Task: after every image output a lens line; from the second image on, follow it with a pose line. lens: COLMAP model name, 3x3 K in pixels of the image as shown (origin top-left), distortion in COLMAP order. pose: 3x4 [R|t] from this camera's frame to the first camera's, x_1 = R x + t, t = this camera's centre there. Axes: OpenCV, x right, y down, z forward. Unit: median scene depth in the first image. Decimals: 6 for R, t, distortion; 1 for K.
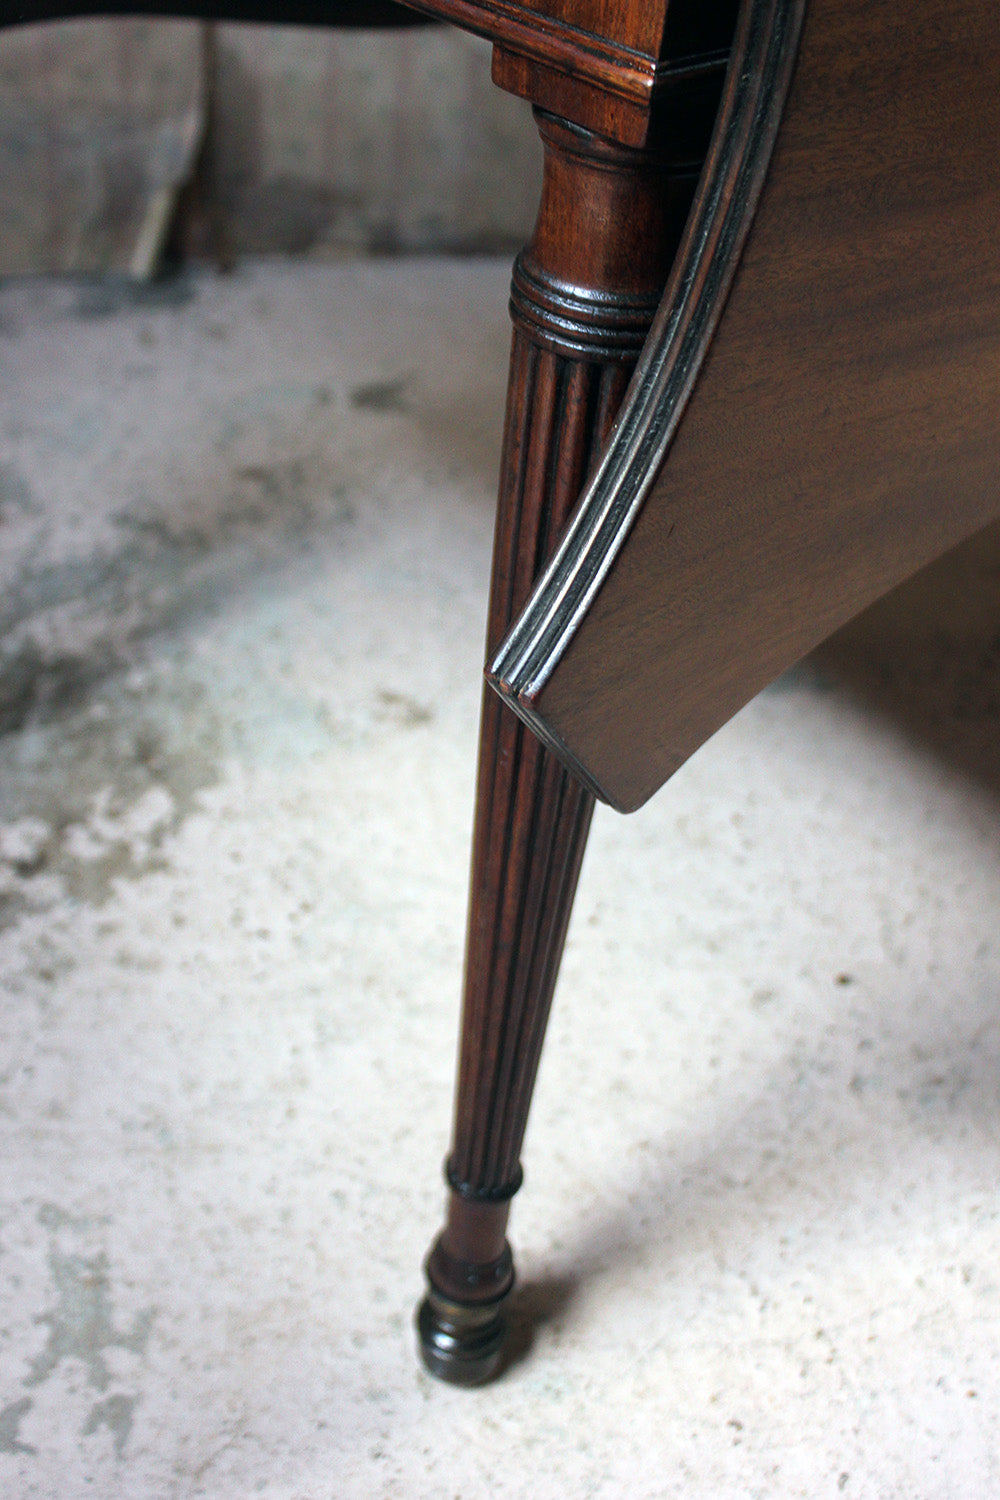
lens RADIAL K [[1802.2, 0, 495.5], [0, 1802.2, 747.9], [0, 0, 1]] dist [-0.100925, 0.165000]
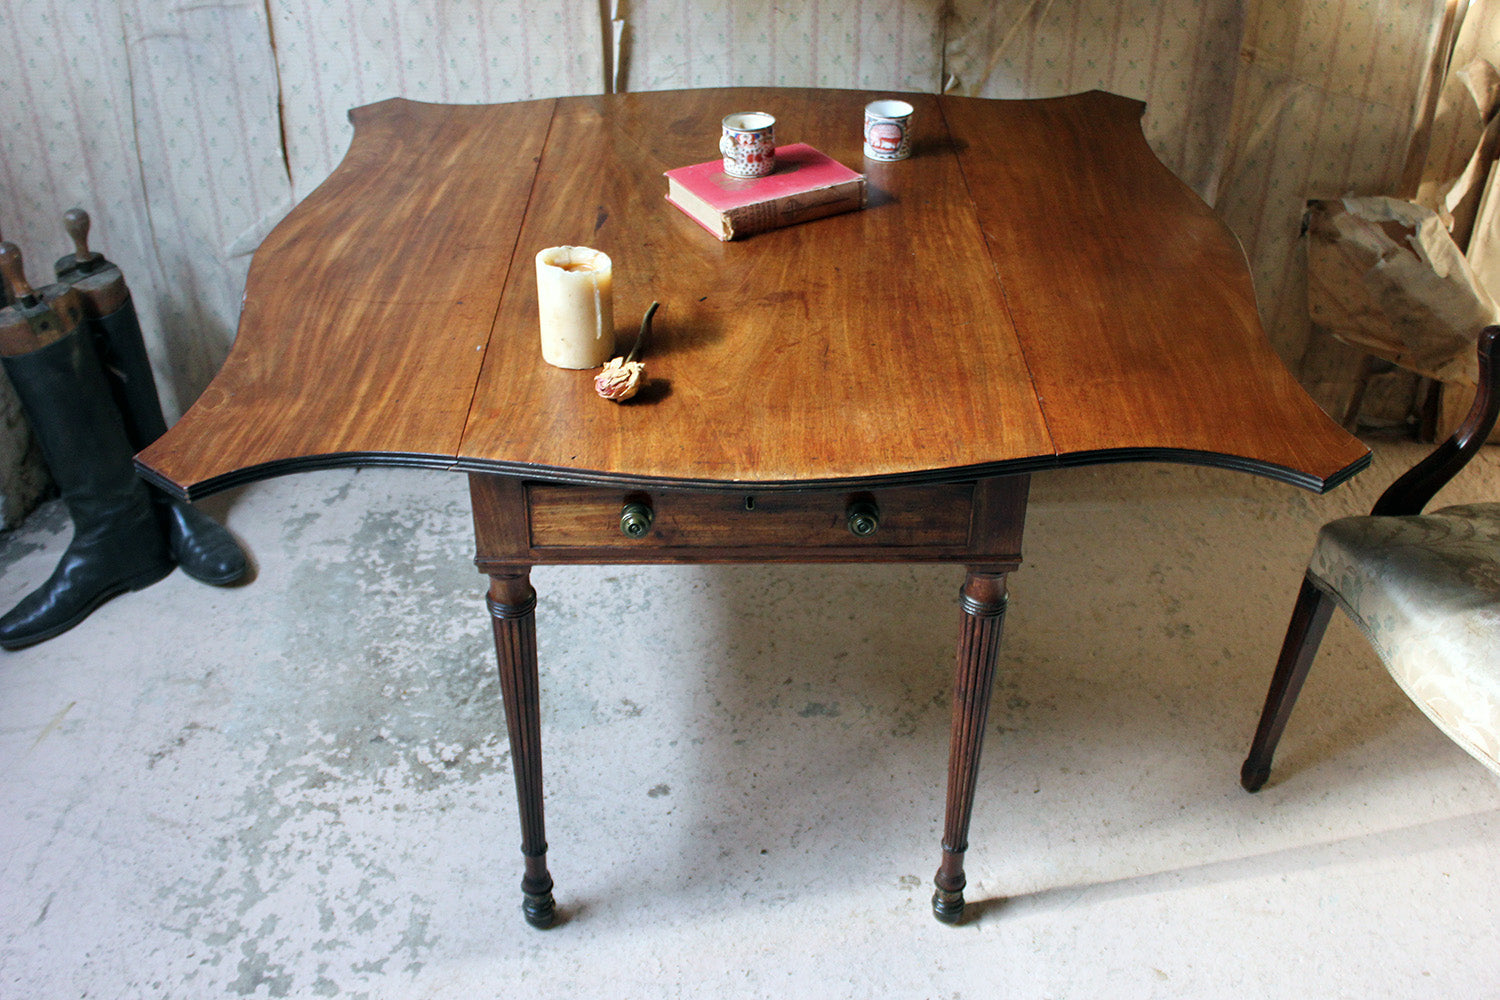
lens RADIAL K [[1511.1, 0, 744.2], [0, 1511.1, 495.8], [0, 0, 1]] dist [-0.133853, 0.153516]
pose [[0.961394, 0.058387, -0.268910, 0.732400], [-0.082001, 0.993620, -0.077426, -0.192119], [0.262674, 0.096488, 0.960048, -1.002017]]
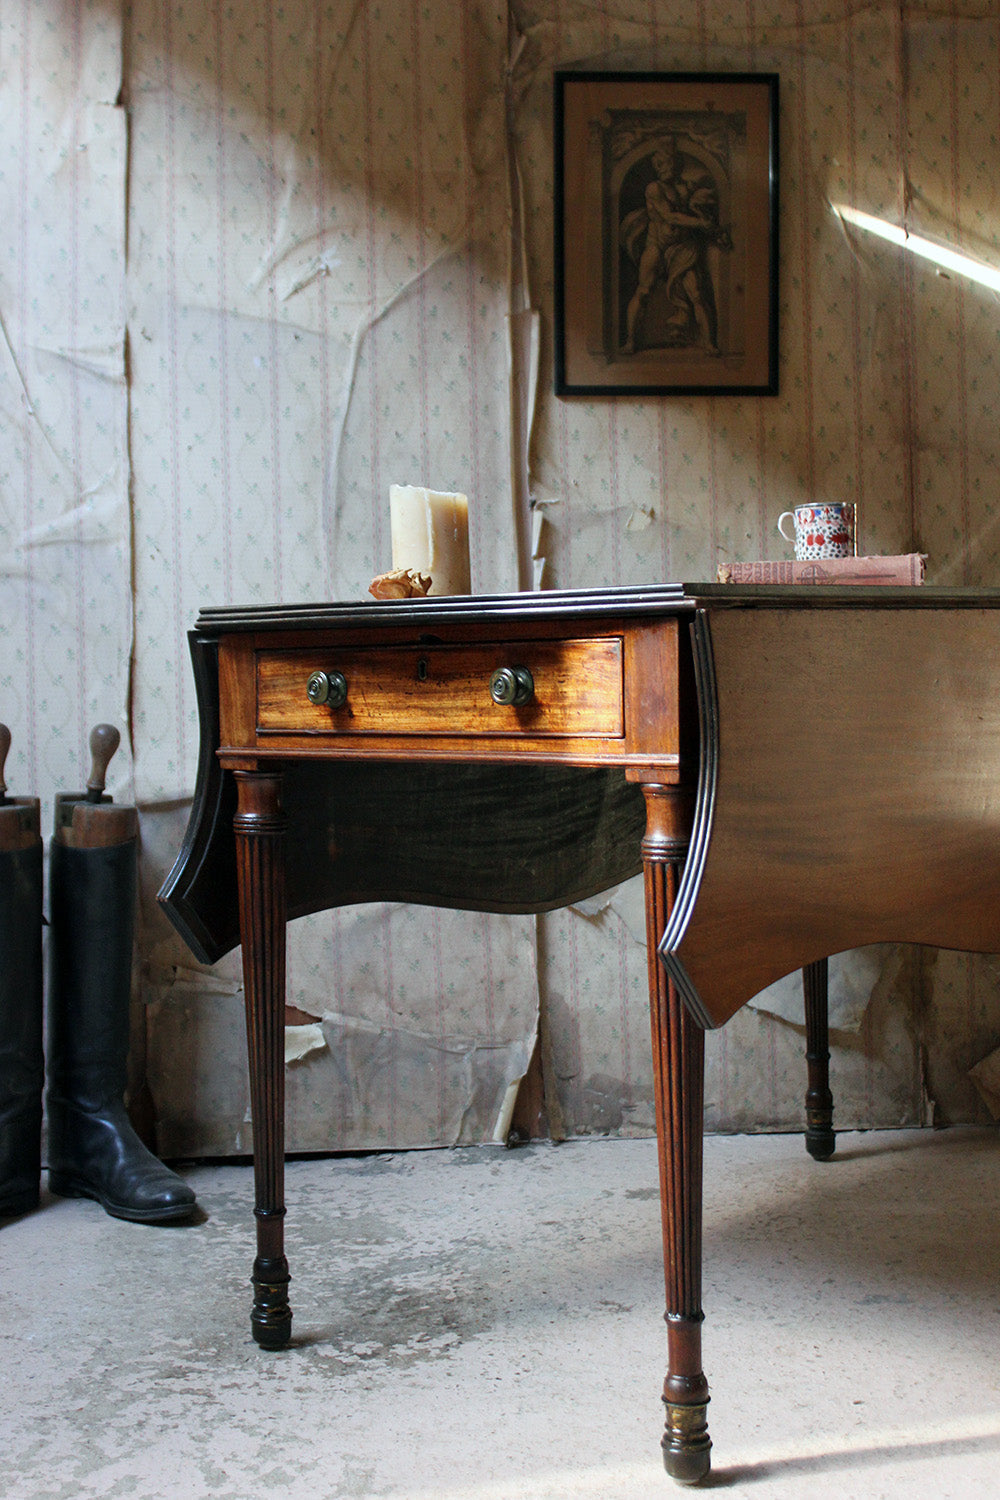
lens RADIAL K [[1966.0, 0, 494.8], [0, 1966.0, 749.8], [0, 0, 1]] dist [-0.071129, 0.134436]
pose [[0.964718, -0.110645, -0.238907, 0.394222], [-0.052340, 0.808702, -0.585886, 0.751080], [0.258029, 0.577719, 0.774378, -0.793210]]
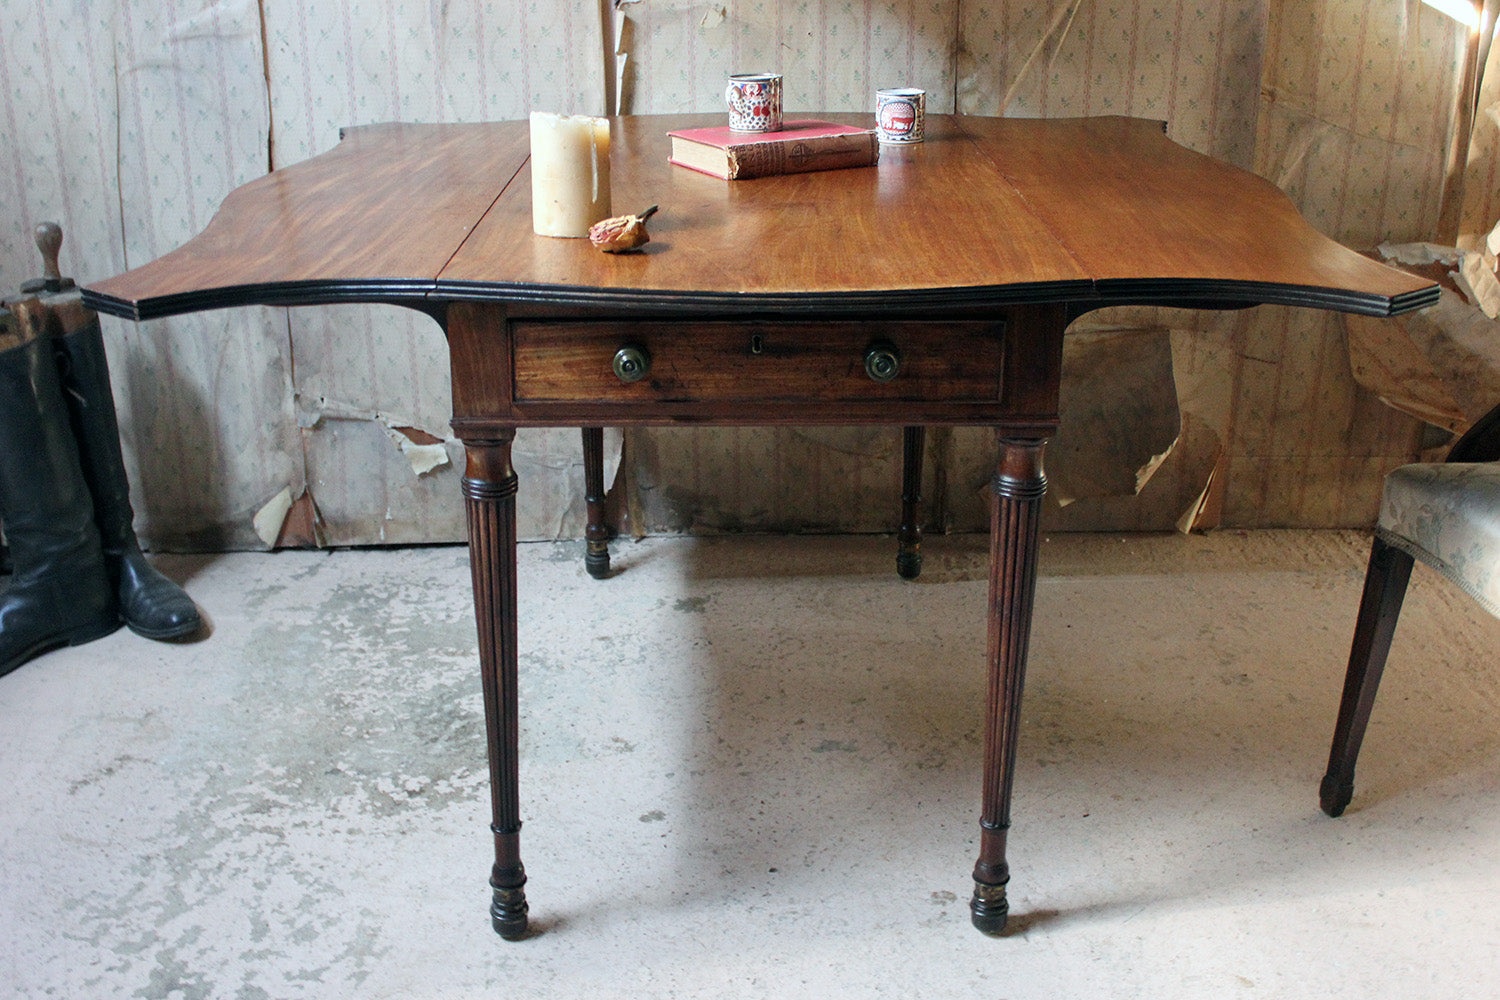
lens RADIAL K [[1585.4, 0, 743.7], [0, 1585.4, 497.9], [0, 0, 1]] dist [-0.118019, 0.140701]
pose [[0.960346, -0.001669, -0.278806, 0.719620], [-0.083463, 0.952405, -0.293188, 0.278306], [0.266025, 0.304832, 0.914499, -0.810907]]
